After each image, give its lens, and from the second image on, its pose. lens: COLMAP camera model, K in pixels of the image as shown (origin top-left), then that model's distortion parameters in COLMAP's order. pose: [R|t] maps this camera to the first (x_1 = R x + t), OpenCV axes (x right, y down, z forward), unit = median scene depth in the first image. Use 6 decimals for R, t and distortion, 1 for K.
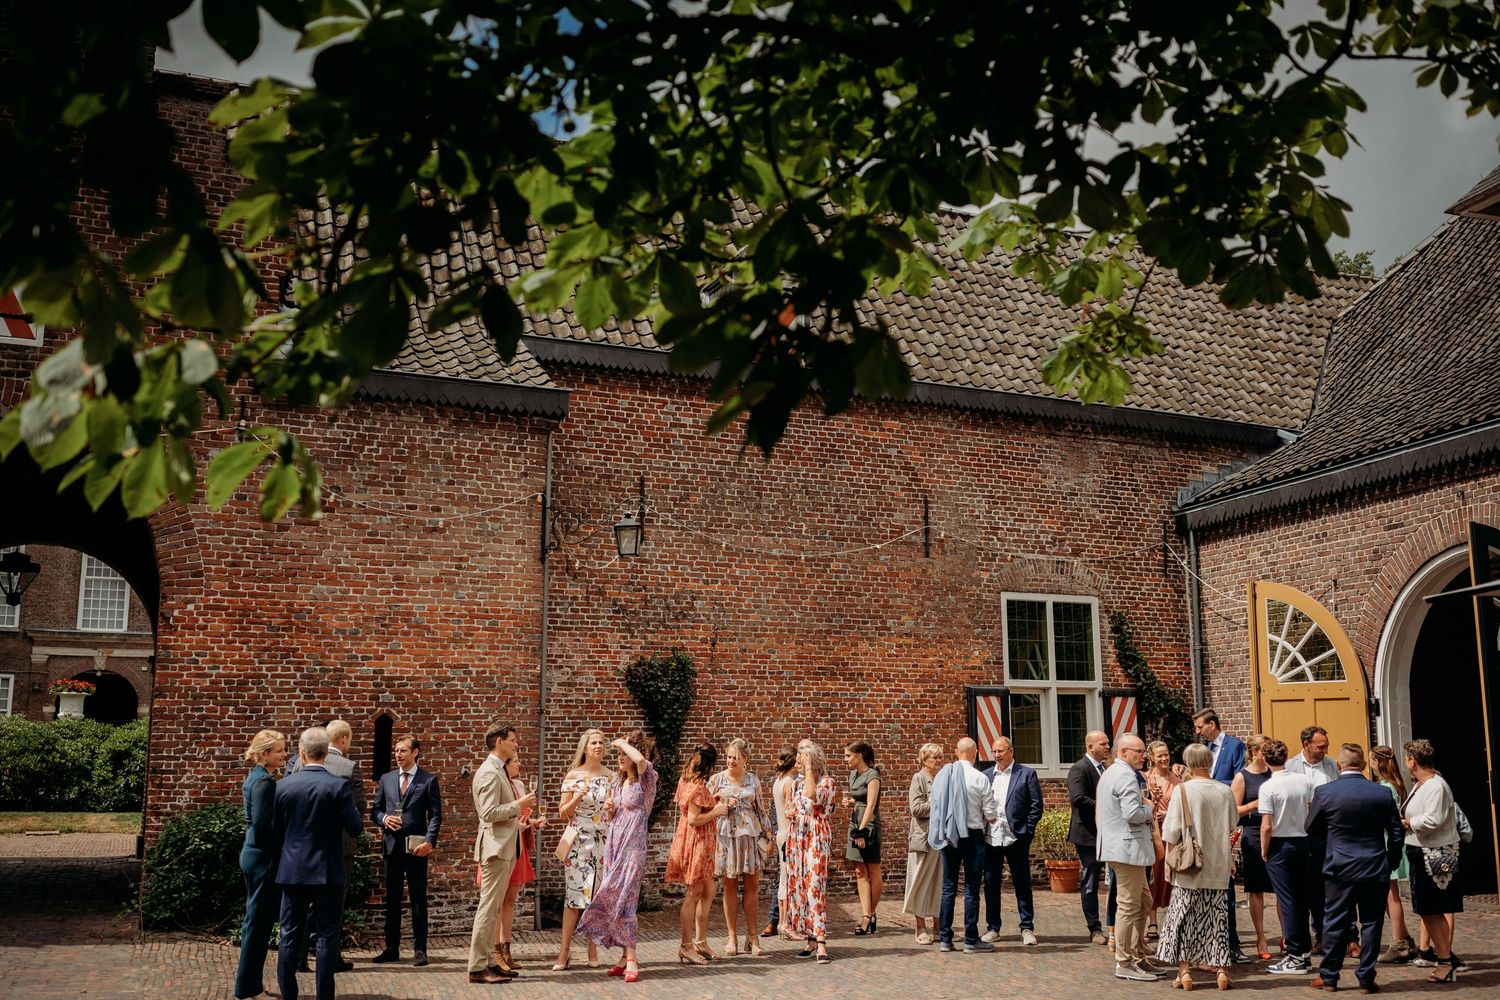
lens RADIAL K [[1451.8, 0, 750.0], [0, 1451.8, 500.0], [0, 0, 1]] dist [-0.037436, -0.009269]
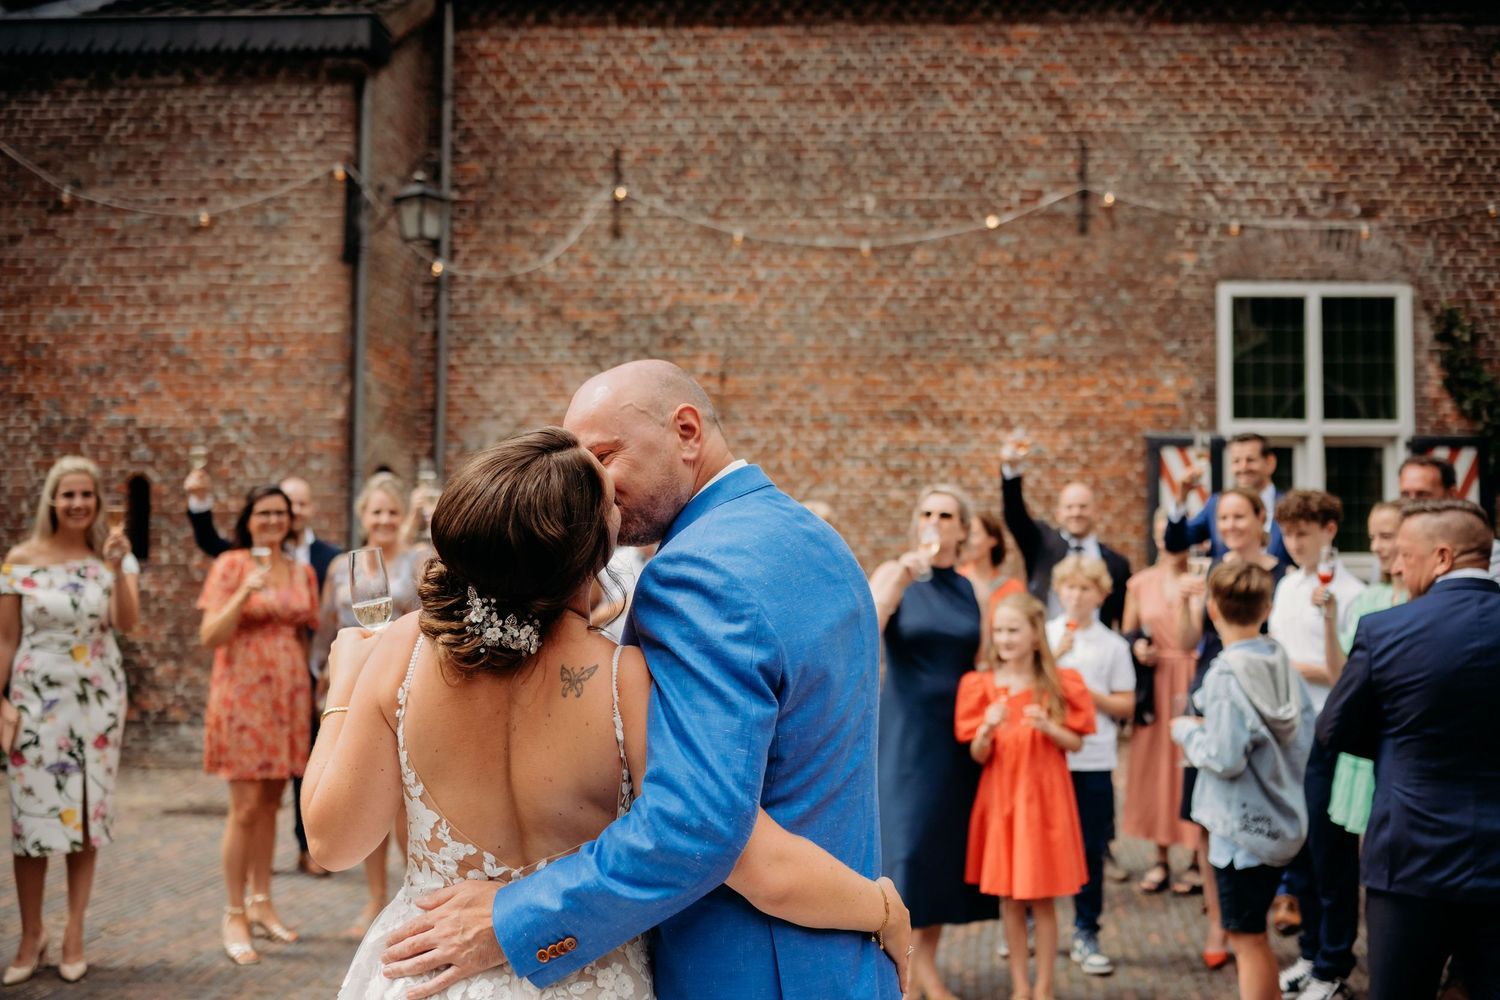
lens RADIAL K [[1451.8, 0, 750.0], [0, 1451.8, 500.0], [0, 0, 1]] dist [-0.037436, -0.009269]
pose [[0.891108, -0.006811, -0.453740, 0.285991], [0.068654, 0.990401, 0.119966, 0.069805], [0.448567, -0.138054, 0.883022, 0.360083]]
